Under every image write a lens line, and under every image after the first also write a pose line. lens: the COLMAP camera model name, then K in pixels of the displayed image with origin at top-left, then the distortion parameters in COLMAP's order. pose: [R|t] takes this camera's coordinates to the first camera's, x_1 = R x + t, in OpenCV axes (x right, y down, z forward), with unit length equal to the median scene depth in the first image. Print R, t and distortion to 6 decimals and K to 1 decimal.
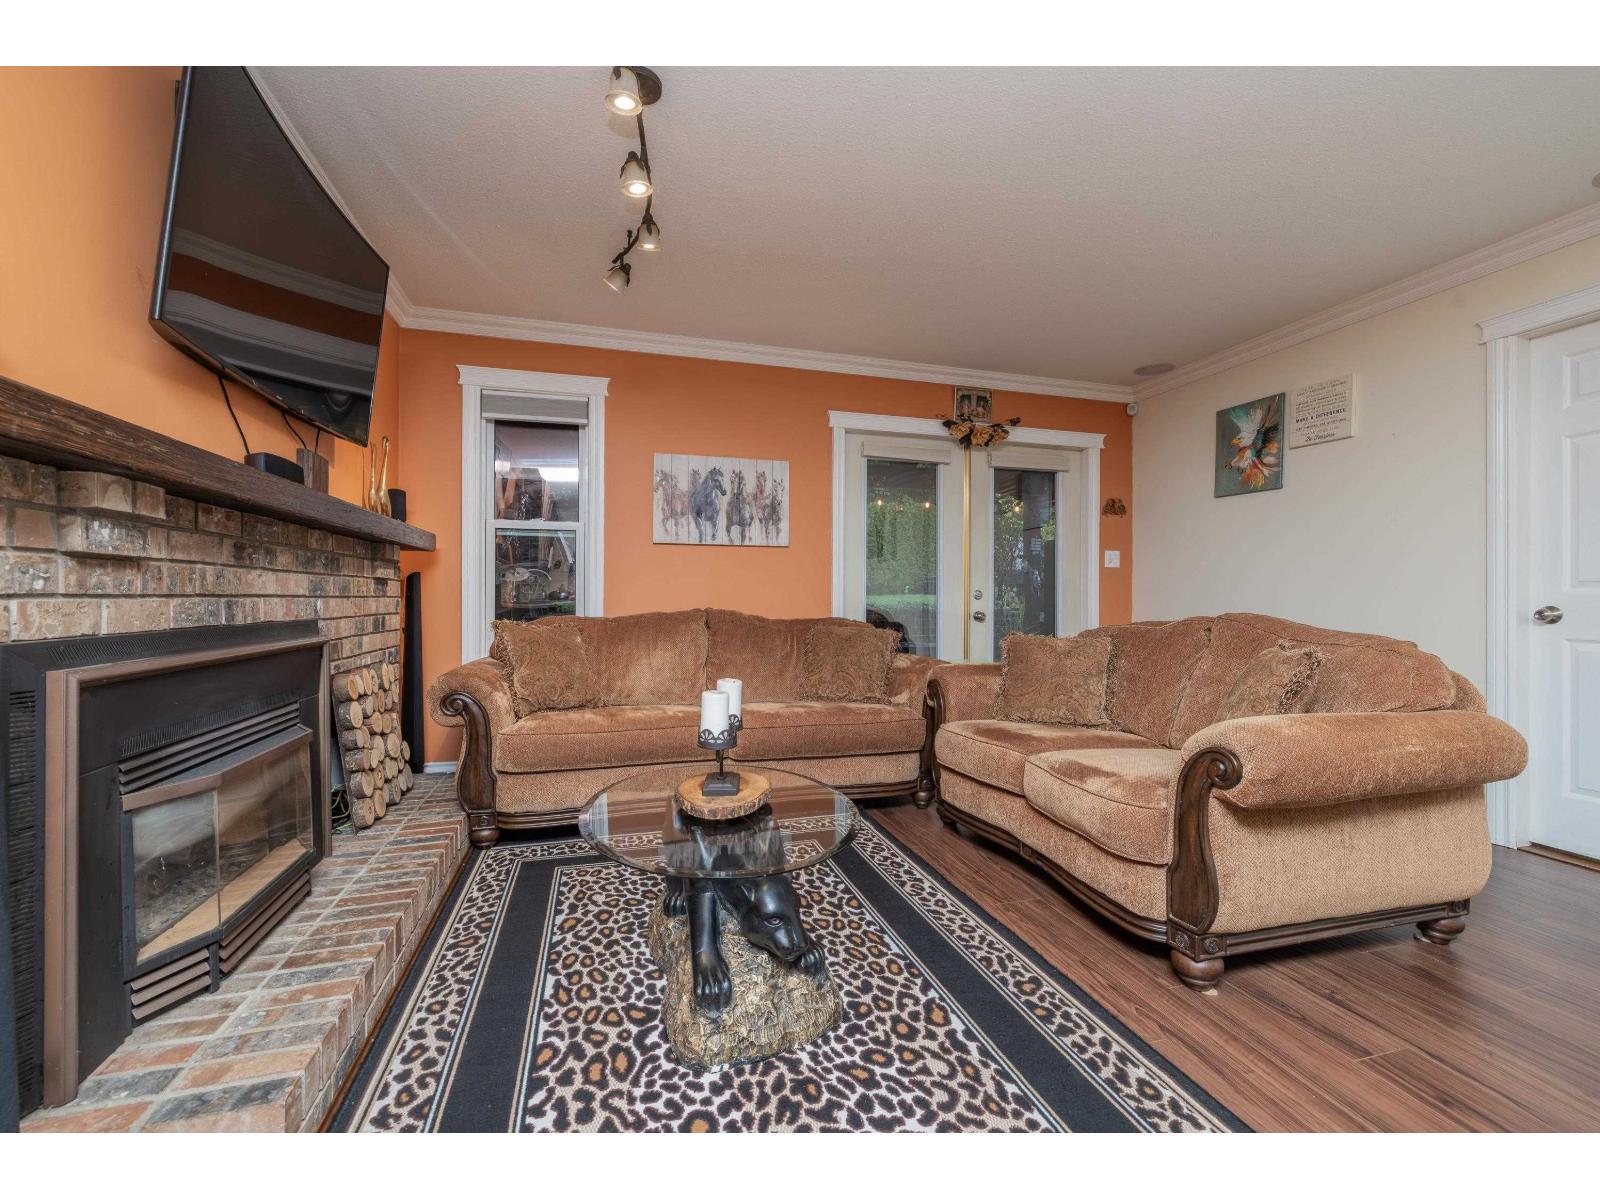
lens RADIAL K [[632.6, 0, 767.3], [0, 632.6, 593.4], [0, 0, 1]] dist [-0.000968, -0.000045]
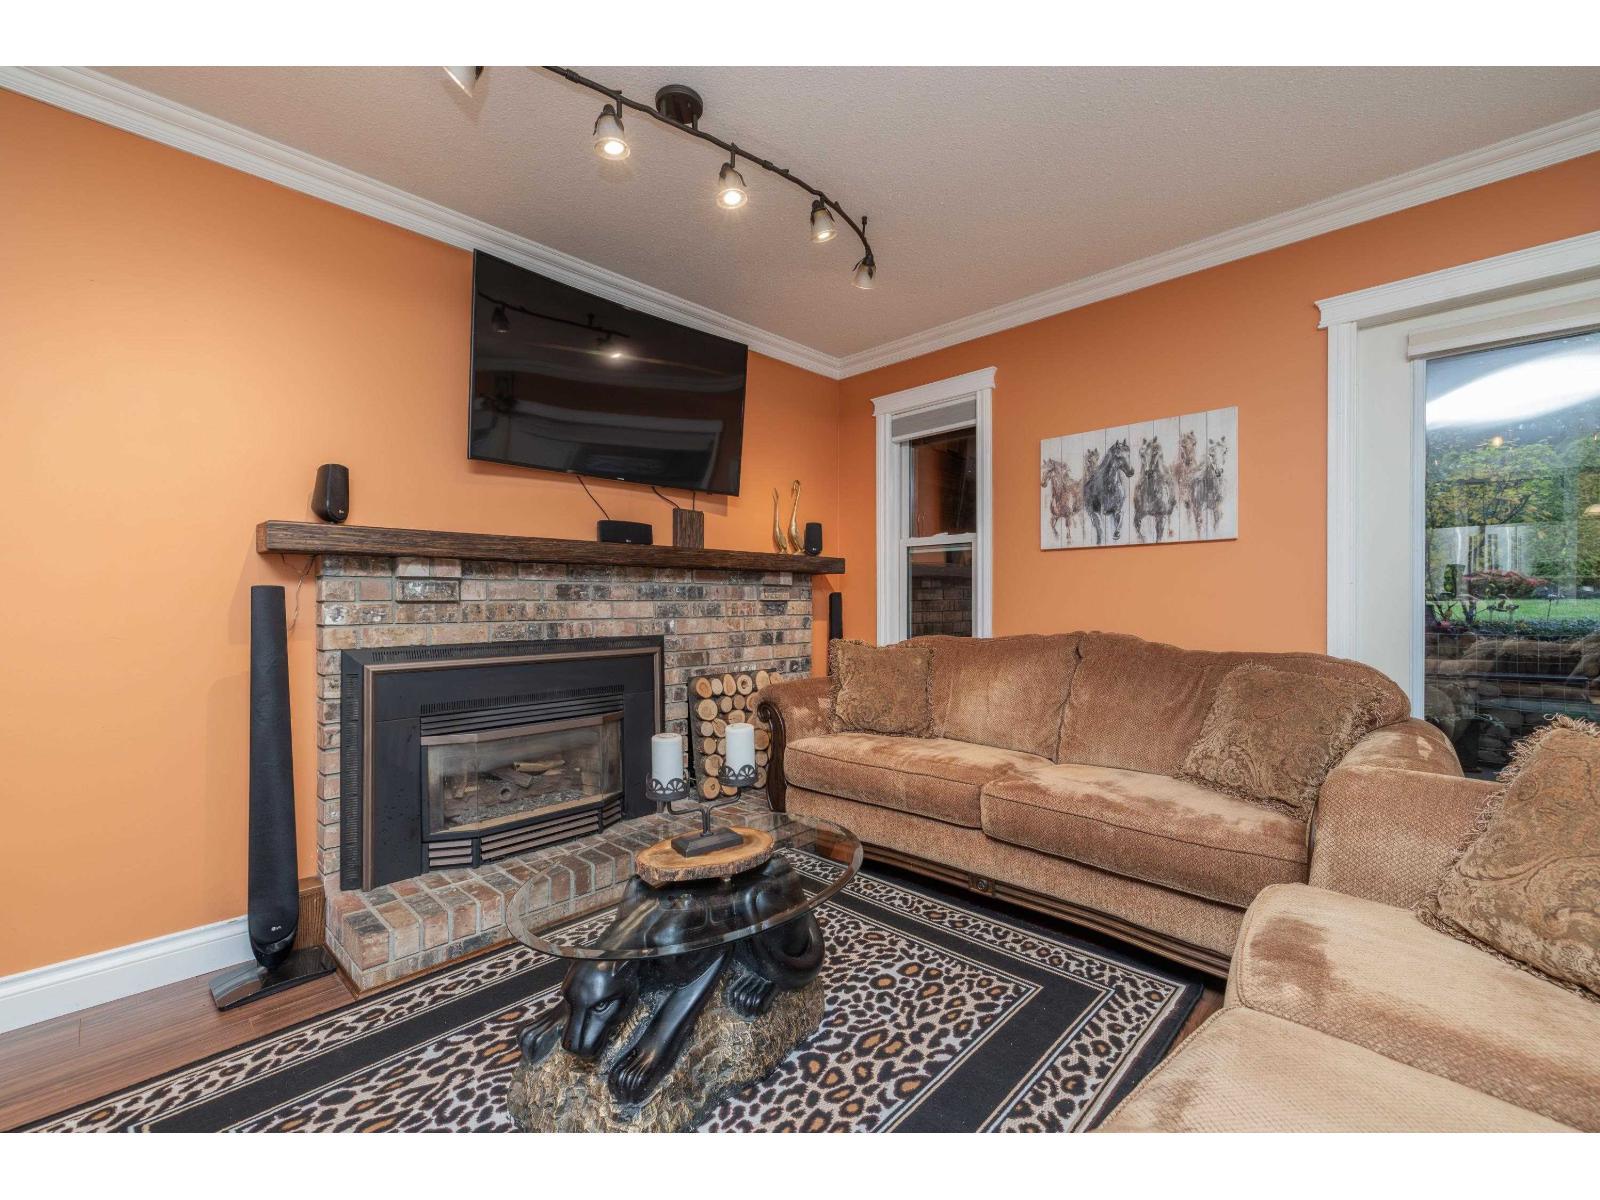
lens RADIAL K [[650.4, 0, 832.2], [0, 650.4, 601.0], [0, 0, 1]] dist [0.001660, 0.000378]
pose [[0.558756, -0.007362, -0.829299, 0.376689], [0.010619, 0.999942, -0.001722, -0.014939], [0.829264, -0.007844, 0.558802, 0.308069]]
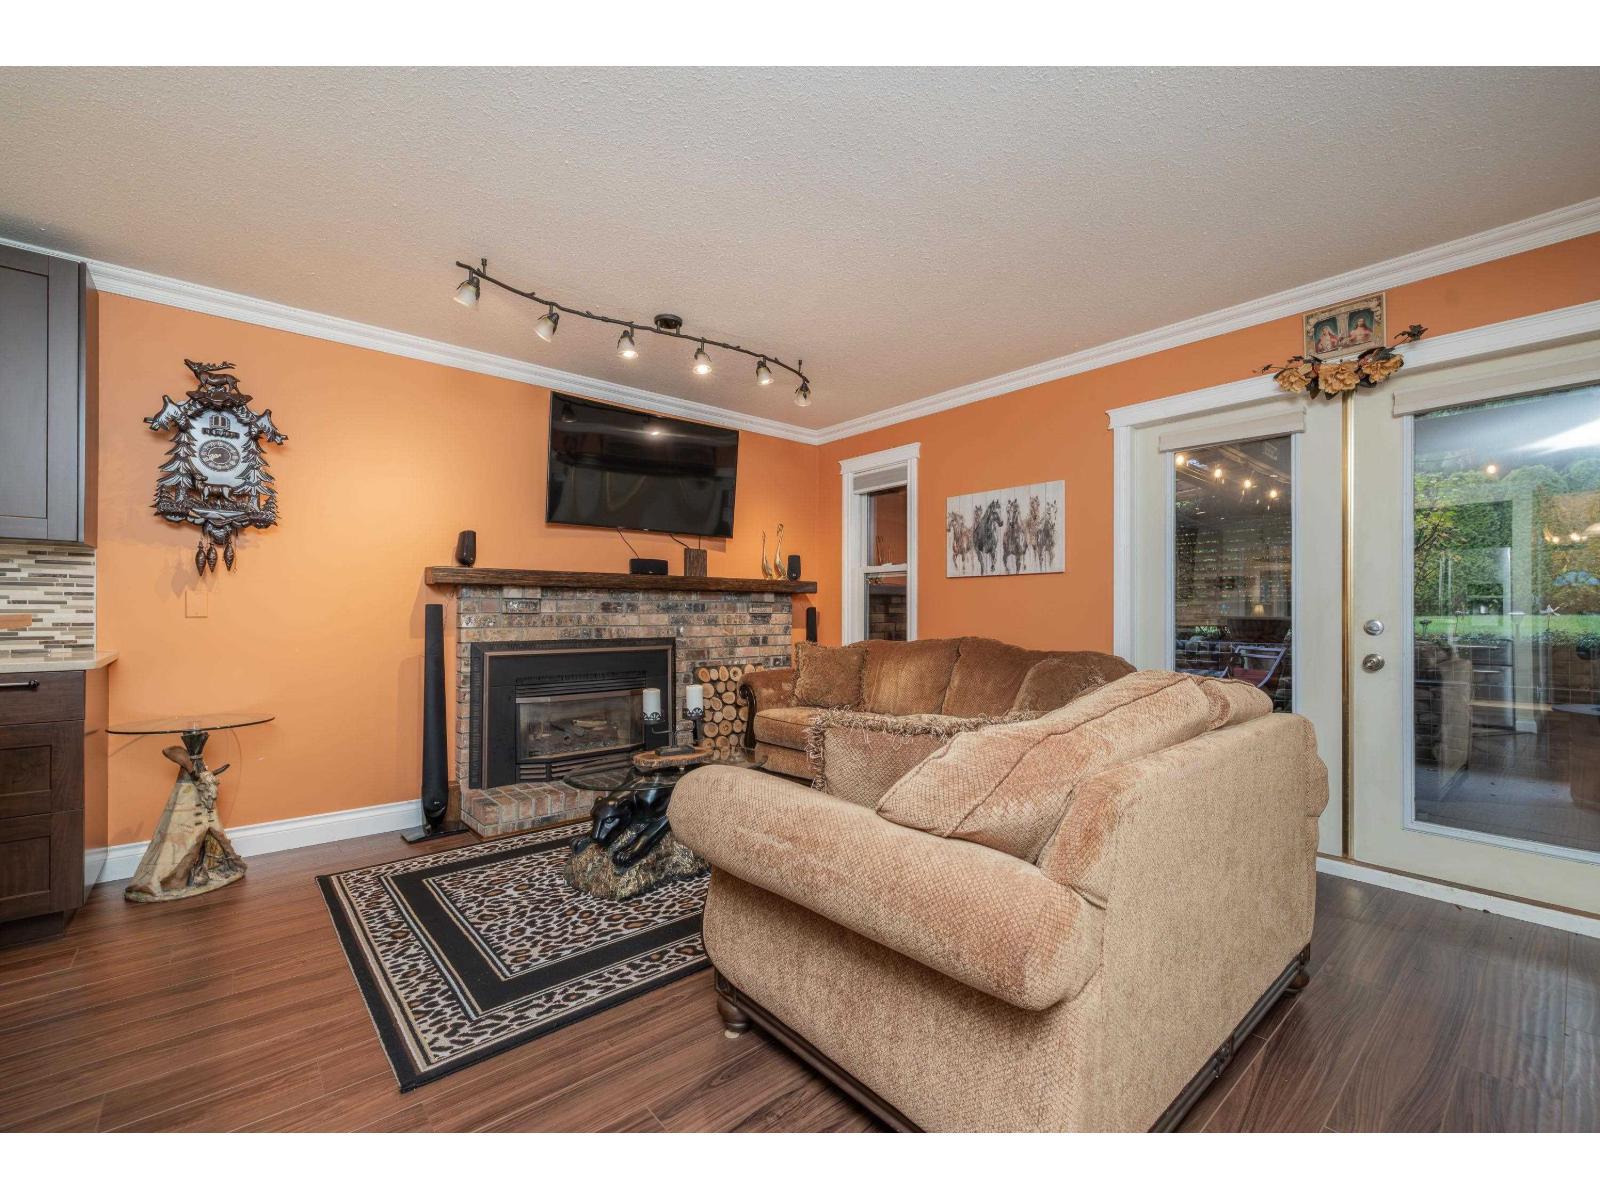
lens RADIAL K [[631.1, 0, 835.8], [0, 631.1, 606.1], [0, 0, 1]] dist [0.000501, 0.000009]
pose [[0.494631, -0.013245, -0.869002, 0.713566], [0.005322, 0.999911, -0.012212, -0.016529], [0.869087, 0.001416, 0.494657, 0.276966]]
